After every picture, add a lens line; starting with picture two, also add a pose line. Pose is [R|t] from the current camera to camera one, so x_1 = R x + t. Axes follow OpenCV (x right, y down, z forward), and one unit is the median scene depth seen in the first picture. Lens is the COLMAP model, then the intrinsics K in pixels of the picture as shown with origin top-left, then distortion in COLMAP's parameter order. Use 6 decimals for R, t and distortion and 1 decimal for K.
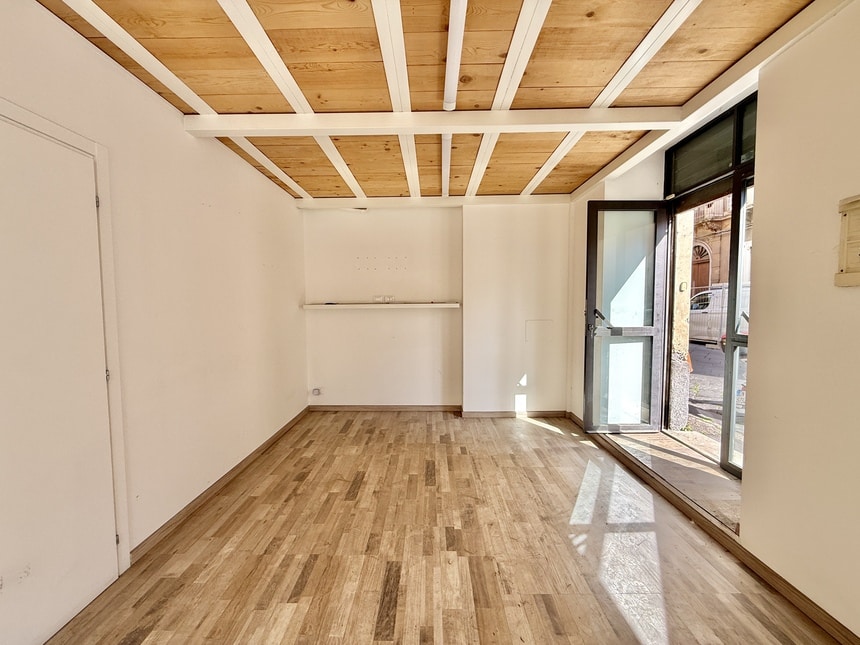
lens RADIAL K [[343.2, 0, 427.7], [0, 343.2, 321.9], [0, 0, 1]] dist [0.000367, -0.000557]
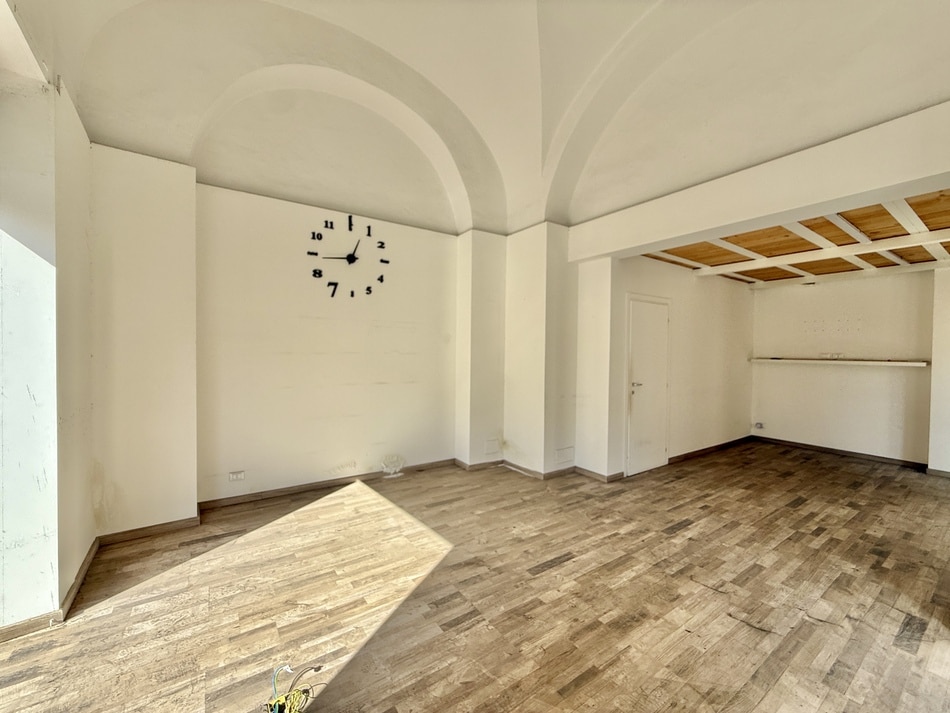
lens RADIAL K [[379.1, 0, 479.3], [0, 379.1, 355.1], [0, 0, 1]] dist [0.000367, -0.000557]
pose [[0.578663, 0.025644, -0.815164, 0.255046], [-0.061100, 0.998060, -0.011975, 0.021111], [0.813275, 0.056736, 0.579107, -0.798601]]
